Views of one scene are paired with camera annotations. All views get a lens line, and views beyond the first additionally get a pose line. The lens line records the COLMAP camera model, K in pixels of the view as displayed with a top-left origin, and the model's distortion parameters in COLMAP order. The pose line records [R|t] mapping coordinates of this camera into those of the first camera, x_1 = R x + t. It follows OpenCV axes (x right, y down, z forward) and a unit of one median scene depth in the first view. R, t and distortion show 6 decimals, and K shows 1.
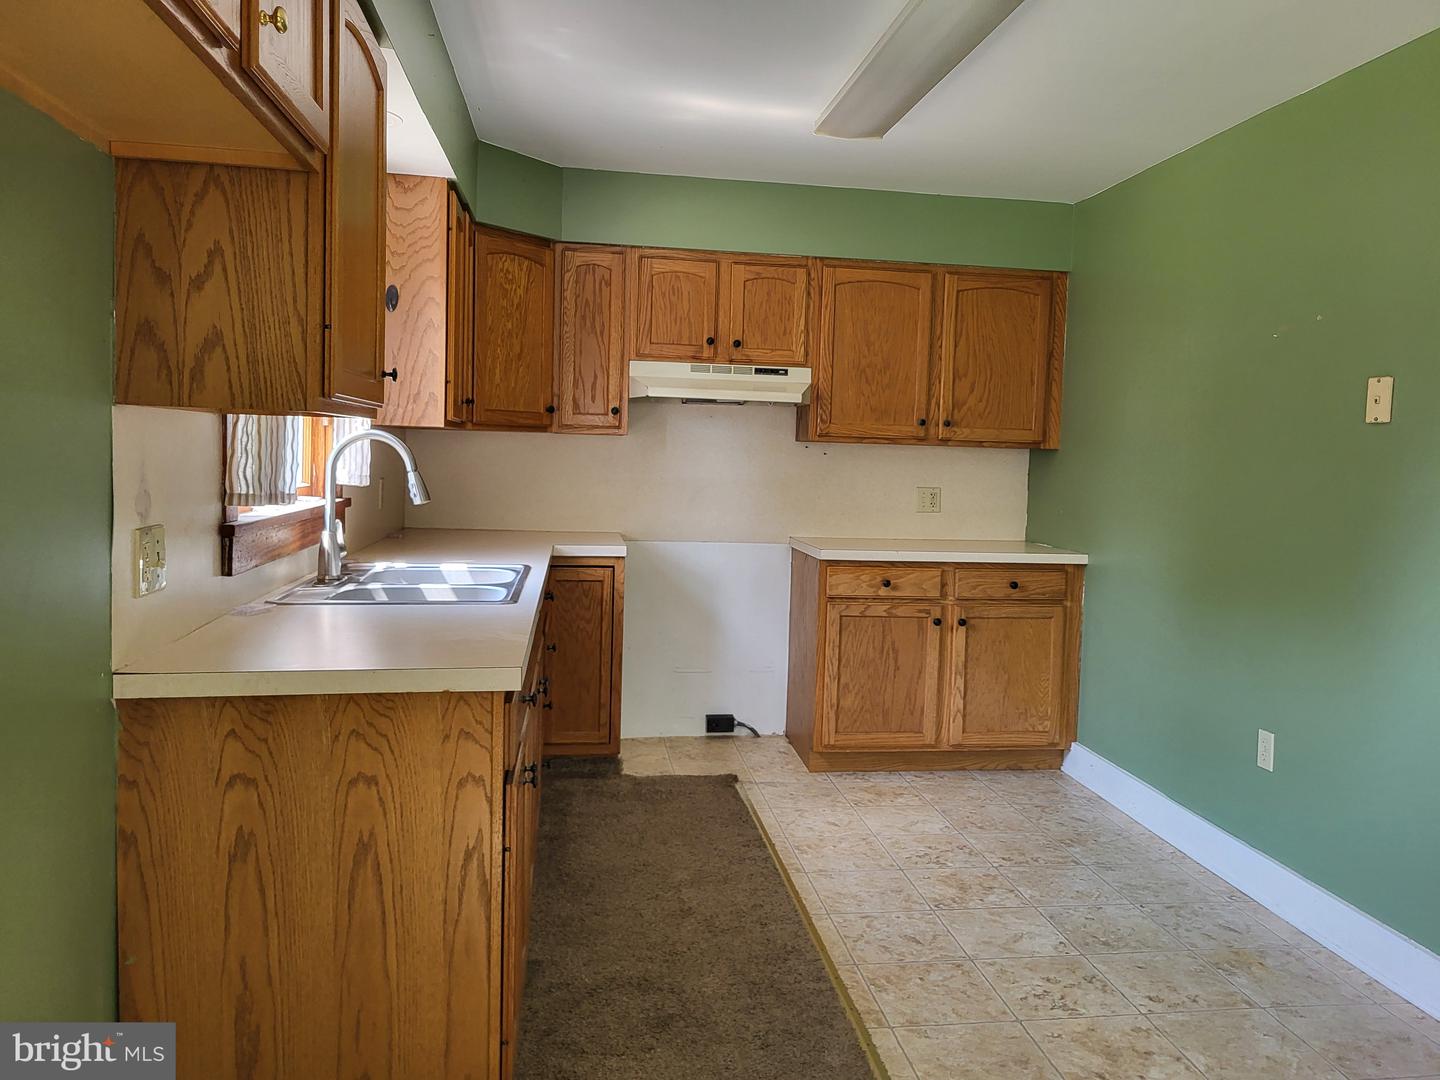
lens RADIAL K [[1090.1, 0, 754.4], [0, 1090.1, 514.8], [0, 0, 1]] dist [0.006165, -0.000922]
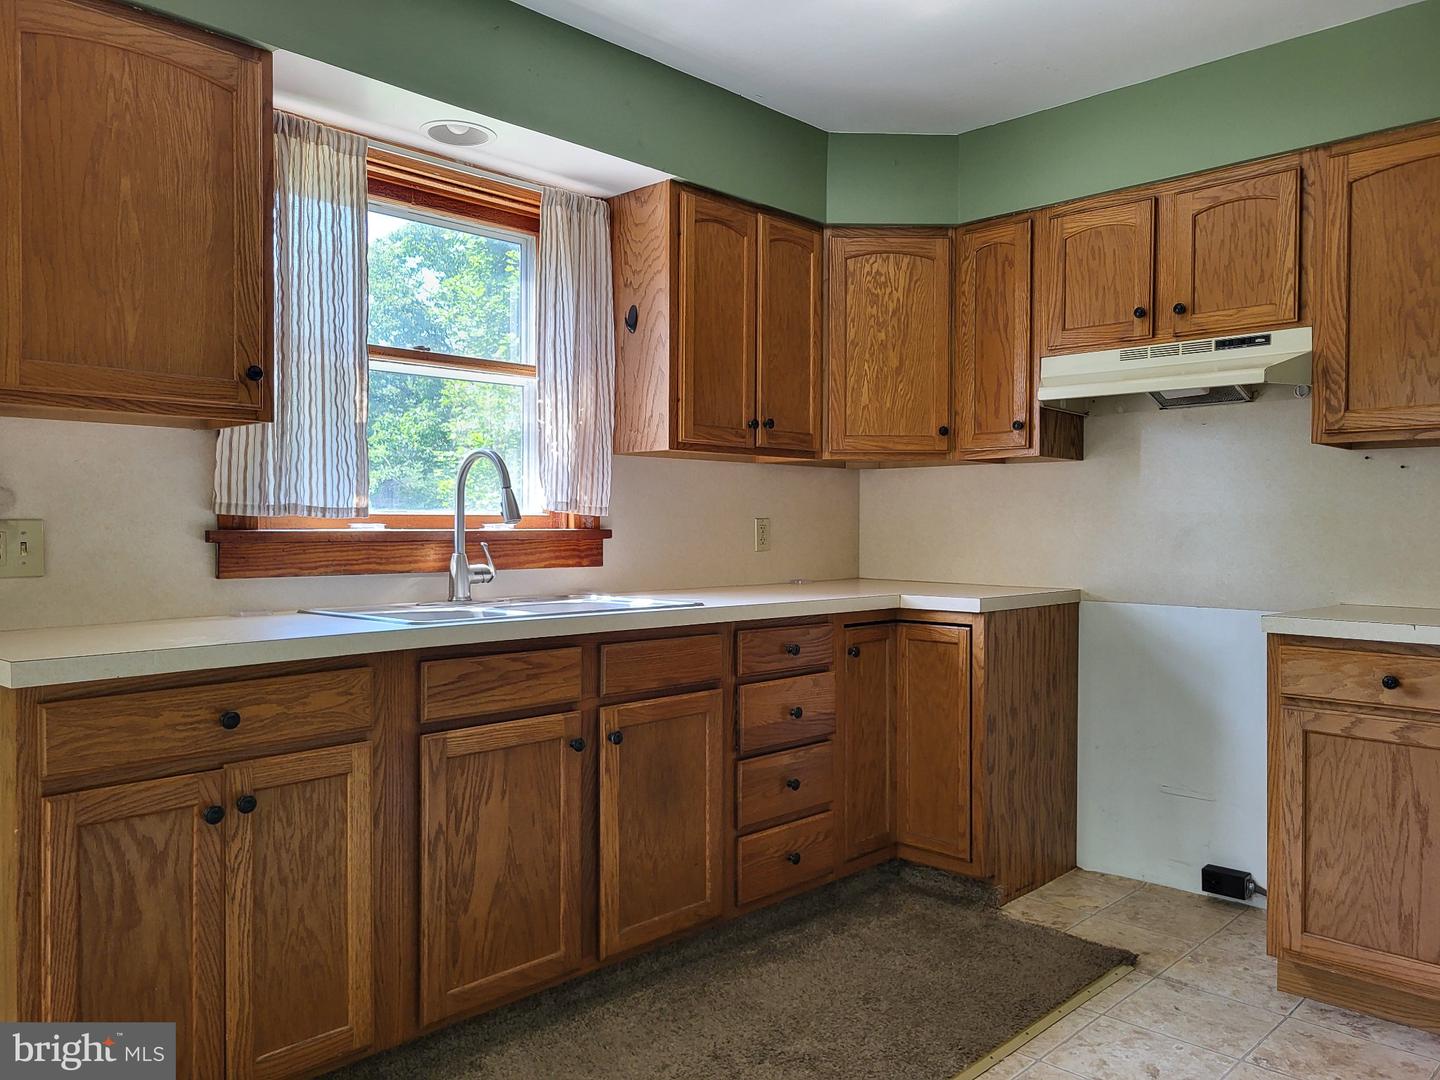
lens RADIAL K [[1089.8, 0, 737.3], [0, 1089.8, 532.2], [0, 0, 1]] dist [0.041213, -0.027470]
pose [[0.605026, -0.023126, -0.795870, 0.364345], [-0.031824, 0.998077, -0.053195, 0.026786], [0.795570, 0.057512, 0.603126, 0.386410]]
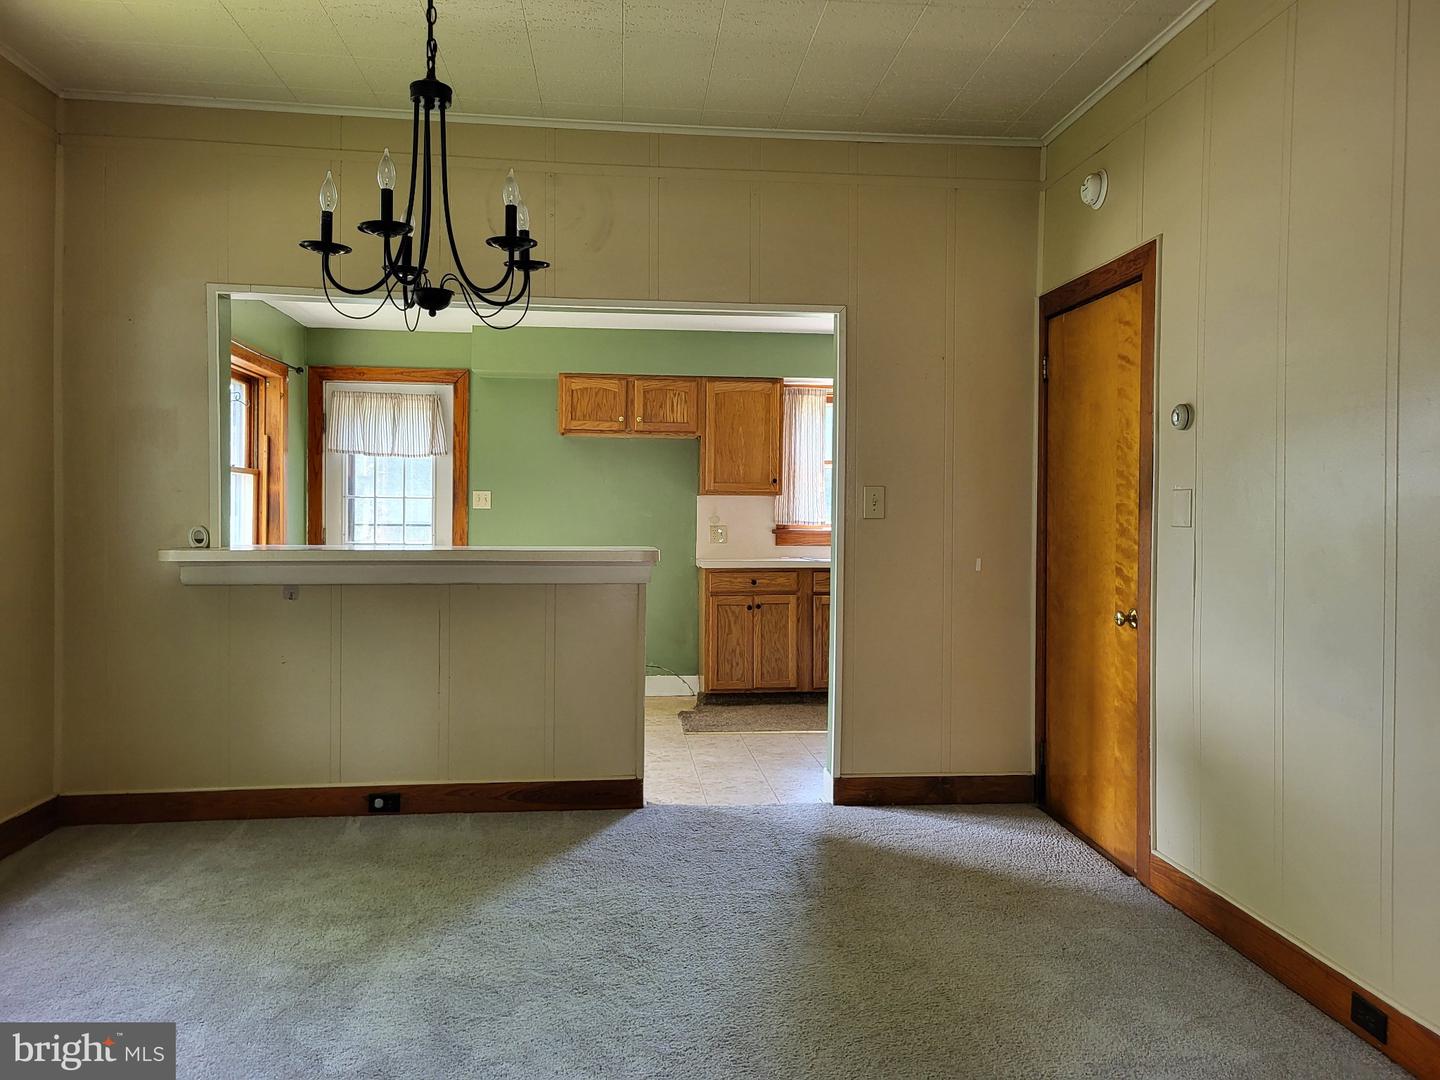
lens RADIAL K [[1089.8, 0, 737.3], [0, 1089.8, 532.2], [0, 0, 1]] dist [0.041213, -0.027470]
pose [[-0.050165, -0.017412, -0.998589, 1.439048], [-0.070175, 0.997438, -0.013866, 0.036017], [0.996273, 0.069381, -0.051258, 0.542394]]
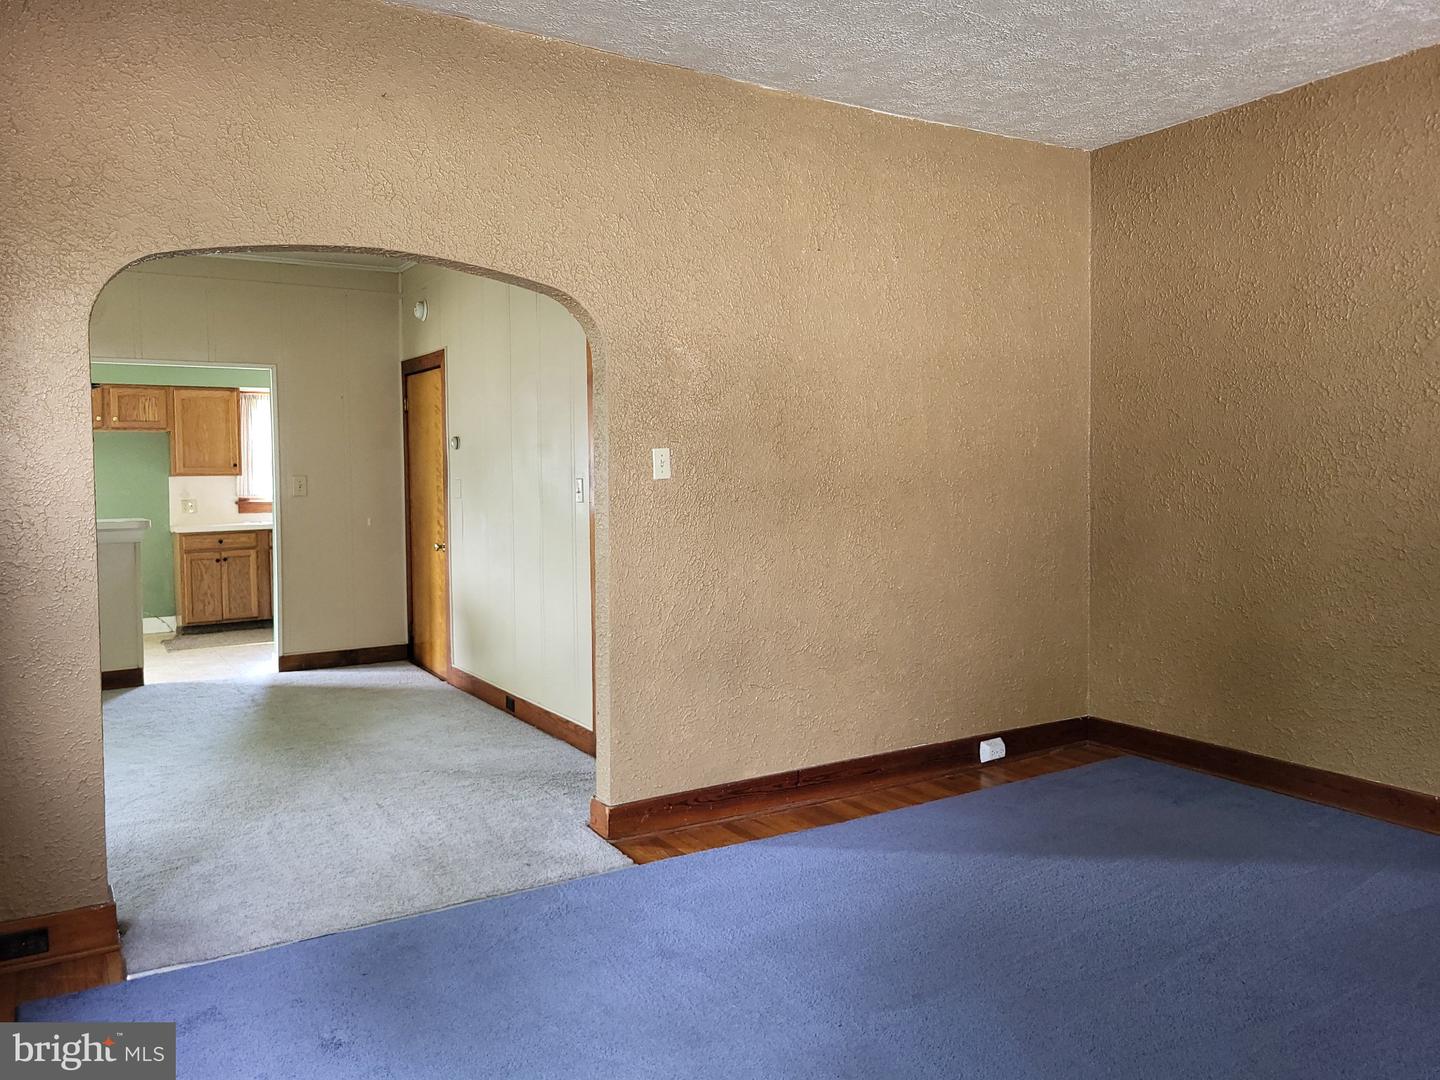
lens RADIAL K [[1083.9, 0, 739.2], [0, 1083.9, 514.9], [0, 0, 1]] dist [0.047360, -0.036358]
pose [[0.393067, -0.001614, -0.919508, 2.201284], [-0.031555, 0.999386, -0.015243, 0.033489], [0.918968, 0.035007, 0.392775, 0.579444]]
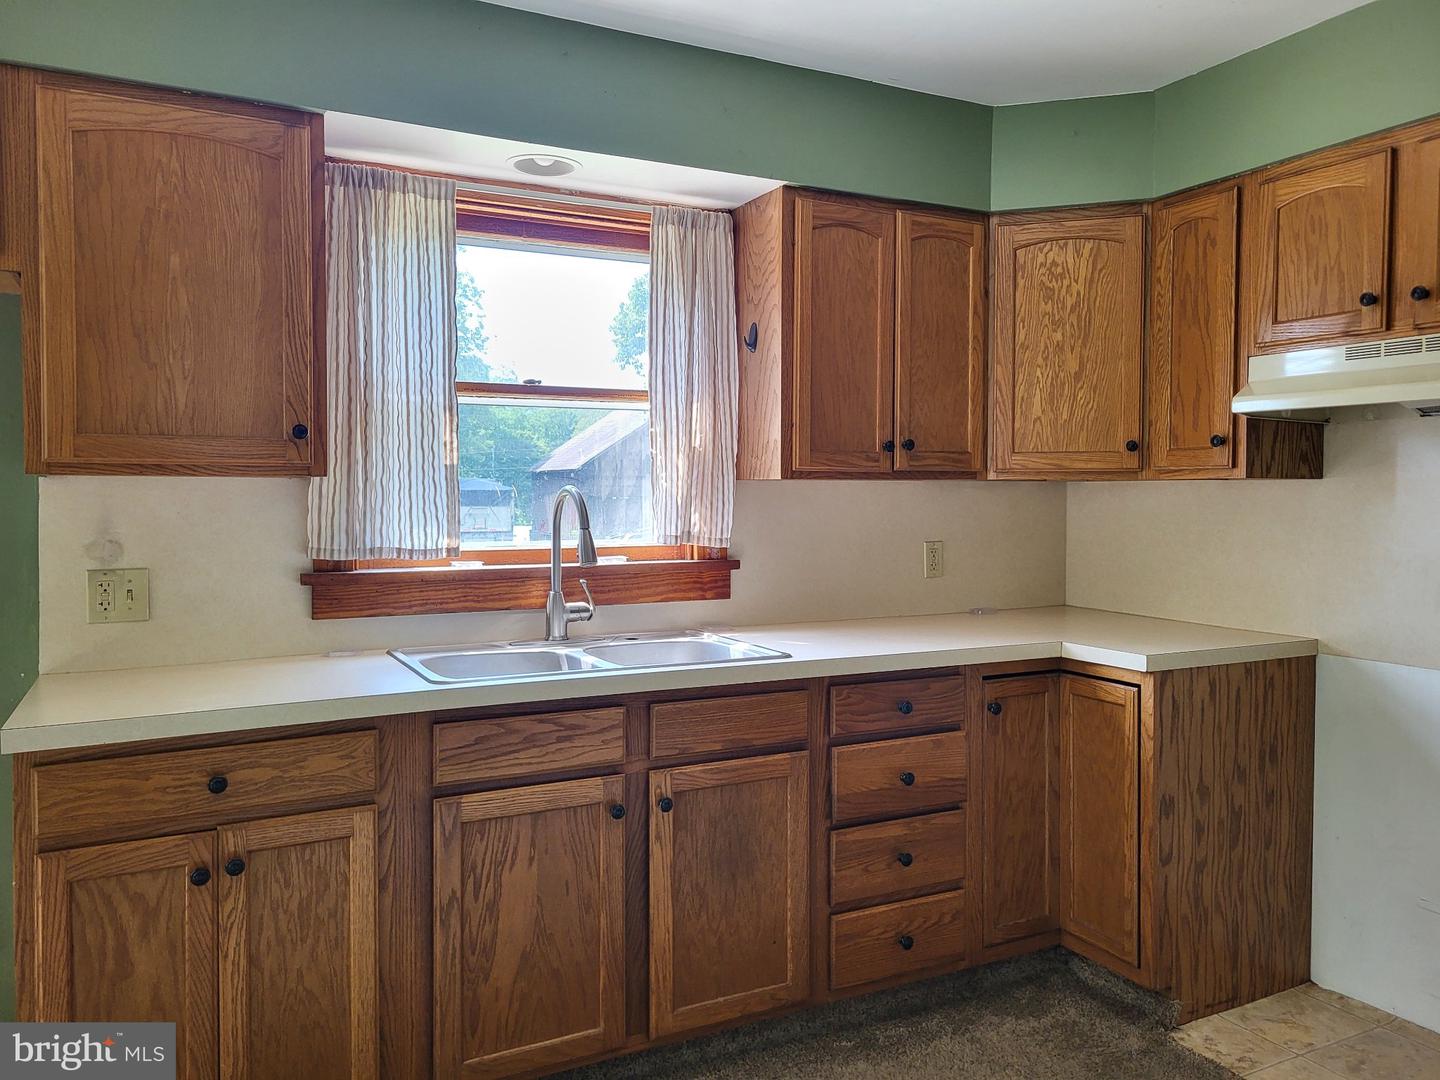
lens RADIAL K [[1083.9, 0, 739.2], [0, 1083.9, 514.9], [0, 0, 1]] dist [0.047360, -0.036358]
pose [[0.313326, -0.008050, -0.949611, 0.384686], [-0.048820, 0.998505, -0.024573, -0.024020], [0.948390, 0.054059, 0.312465, 0.547583]]
